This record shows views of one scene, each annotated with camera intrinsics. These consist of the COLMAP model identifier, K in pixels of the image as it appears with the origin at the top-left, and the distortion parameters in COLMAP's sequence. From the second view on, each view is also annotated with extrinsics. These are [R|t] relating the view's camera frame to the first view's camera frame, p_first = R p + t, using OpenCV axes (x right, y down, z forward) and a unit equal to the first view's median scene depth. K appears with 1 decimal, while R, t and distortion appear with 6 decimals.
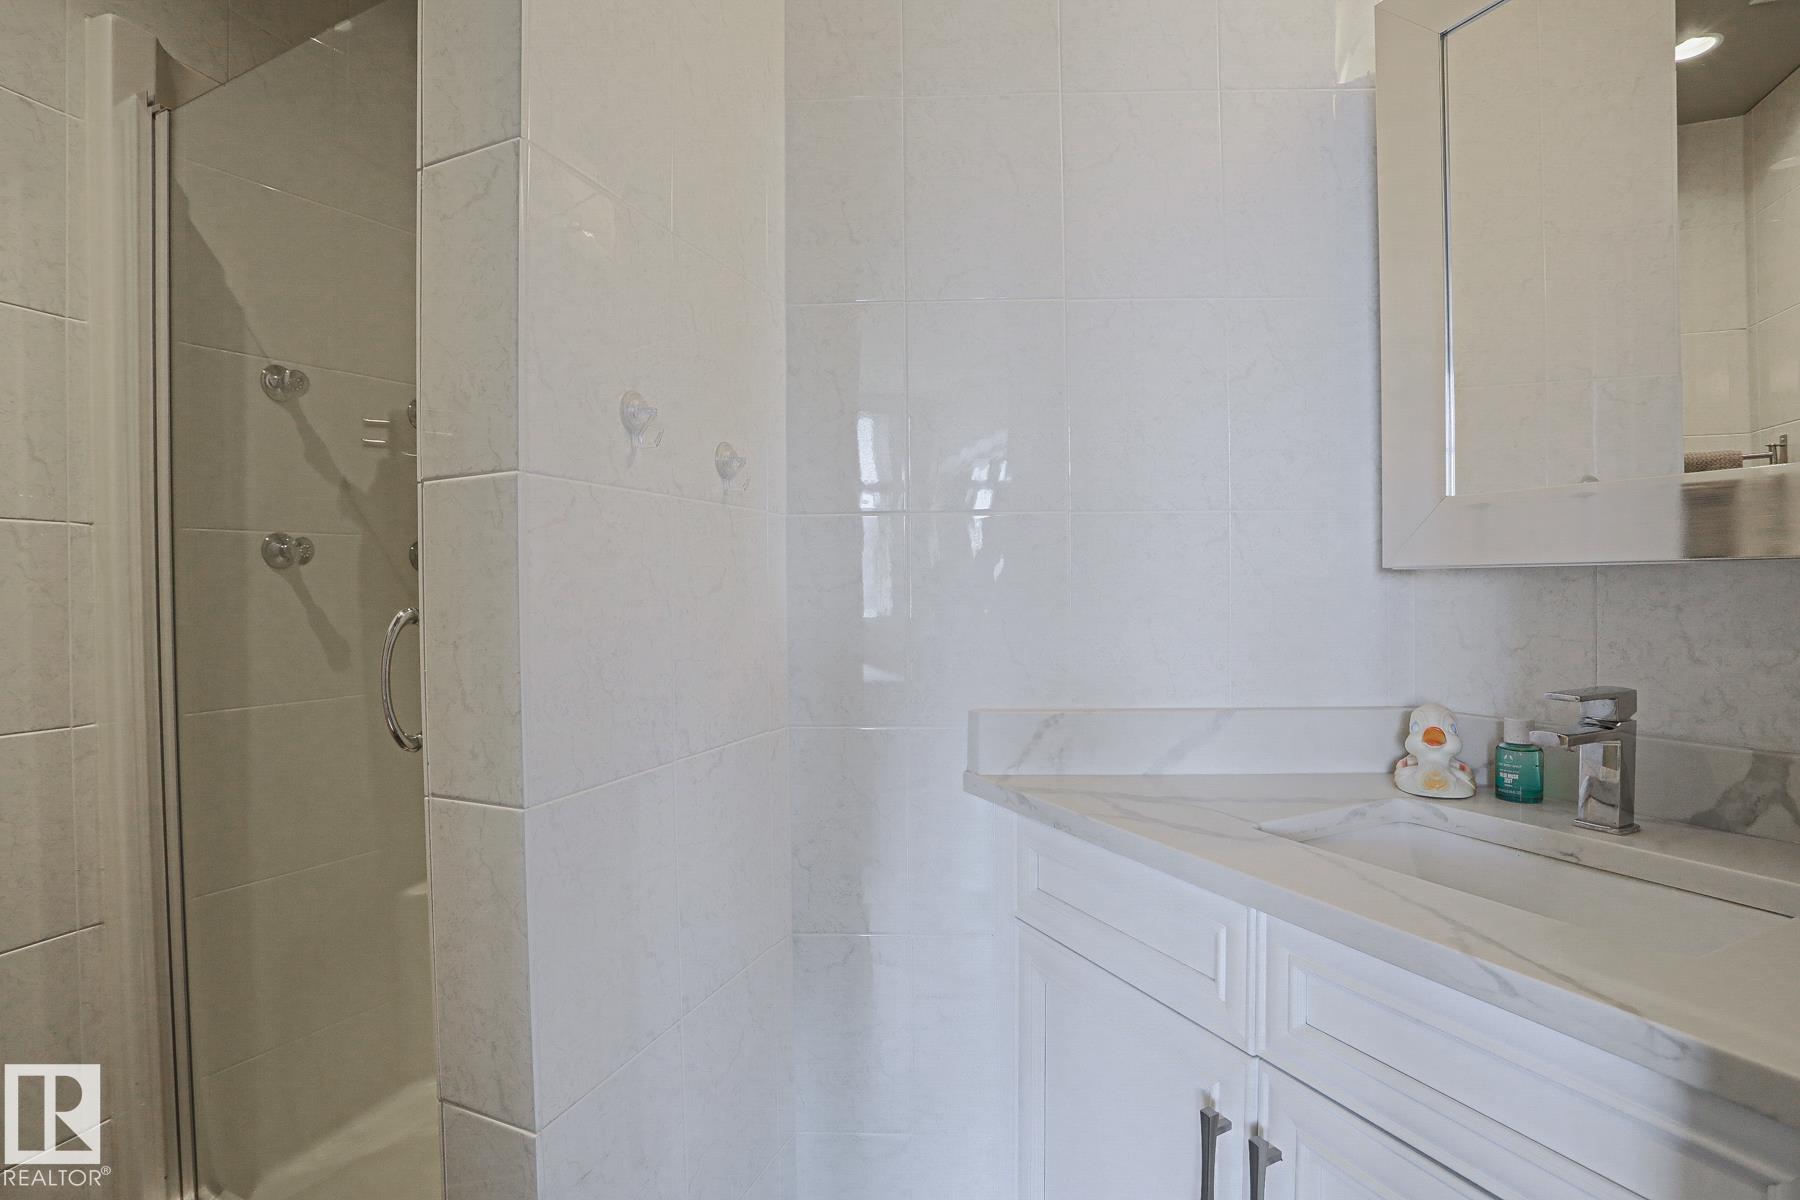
lens RADIAL K [[867.3, 0, 897.4], [0, 867.3, 595.5], [0, 0, 1]] dist [-0.067295, 0.021207]
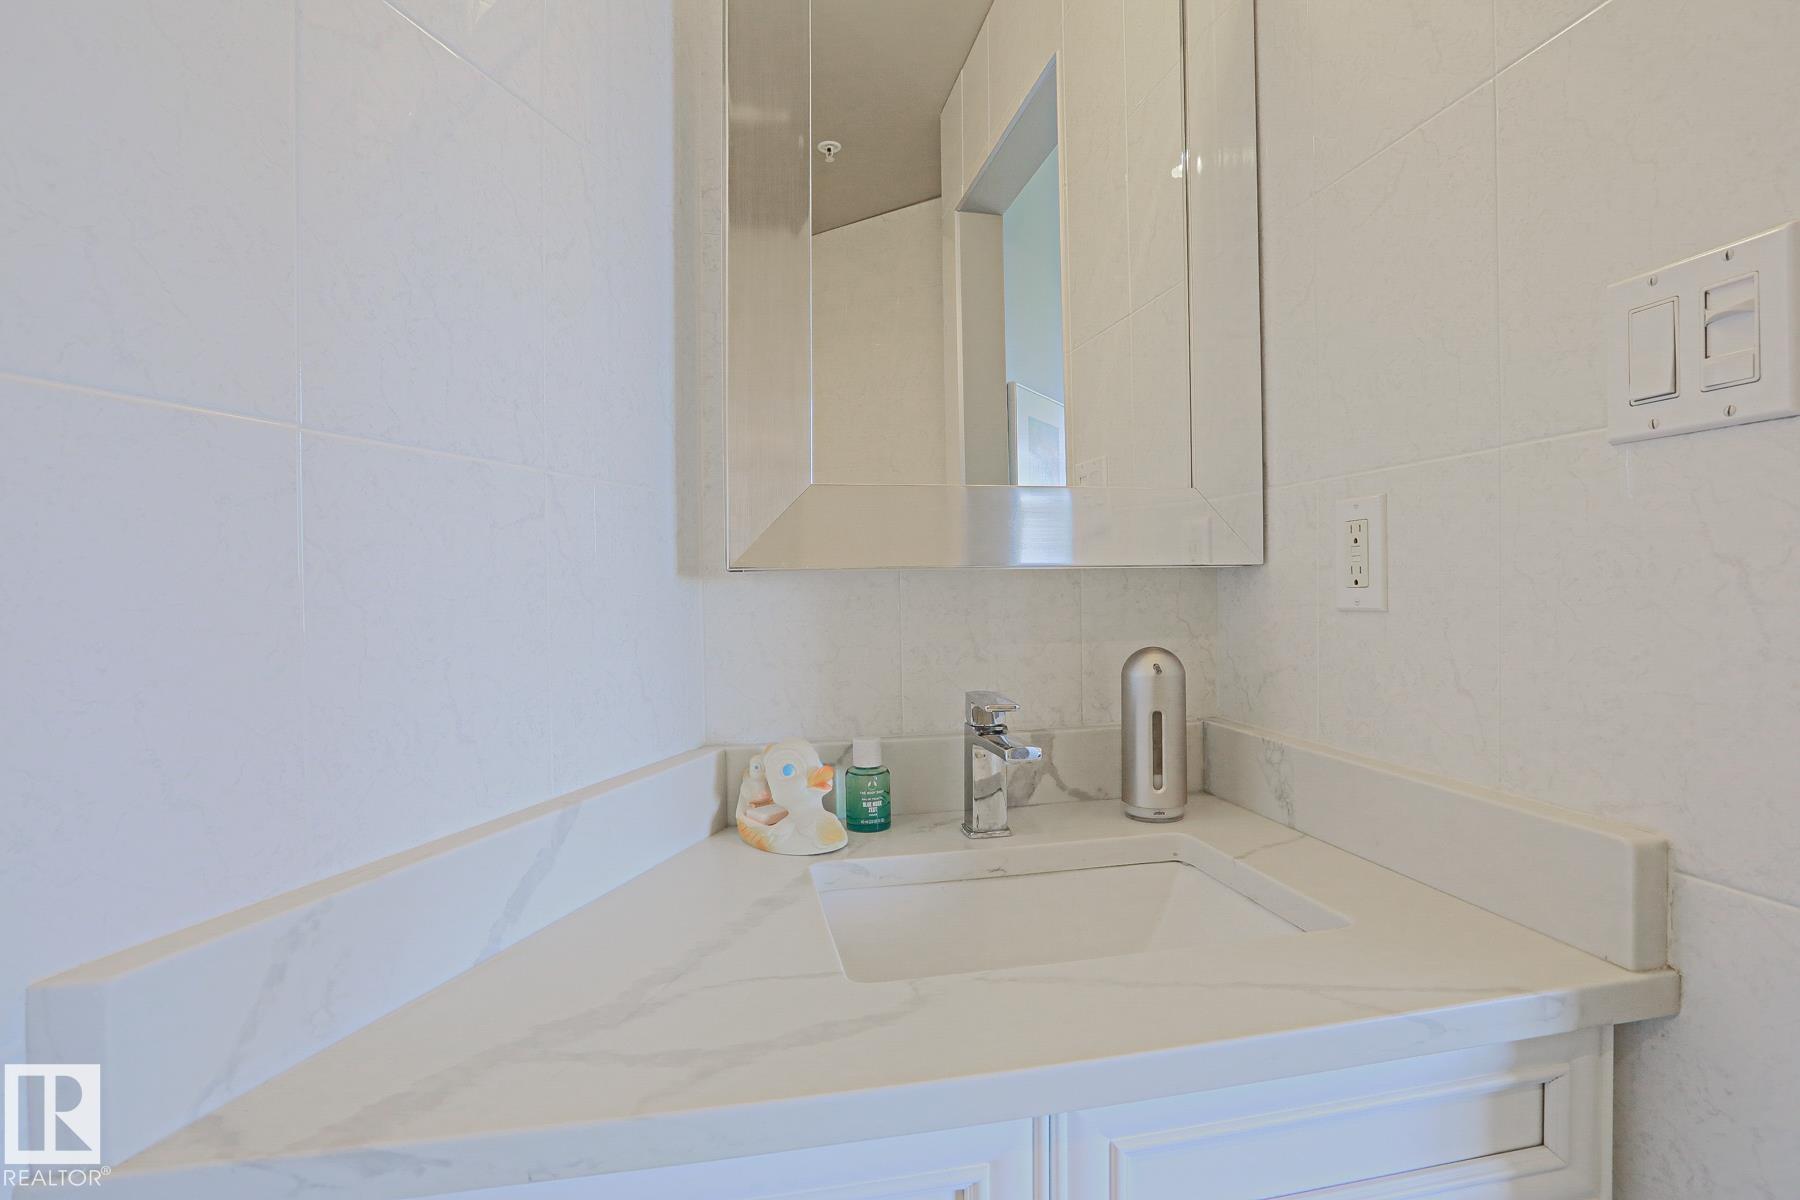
lens RADIAL K [[867.3, 0, 897.1], [0, 867.3, 598.7], [0, 0, 1]] dist [-0.067295, 0.021207]
pose [[0.248468, -0.006837, 0.968616, -0.097082], [0.021976, 0.999757, 0.001420, -0.003268], [-0.968391, 0.020934, 0.248558, 0.448737]]
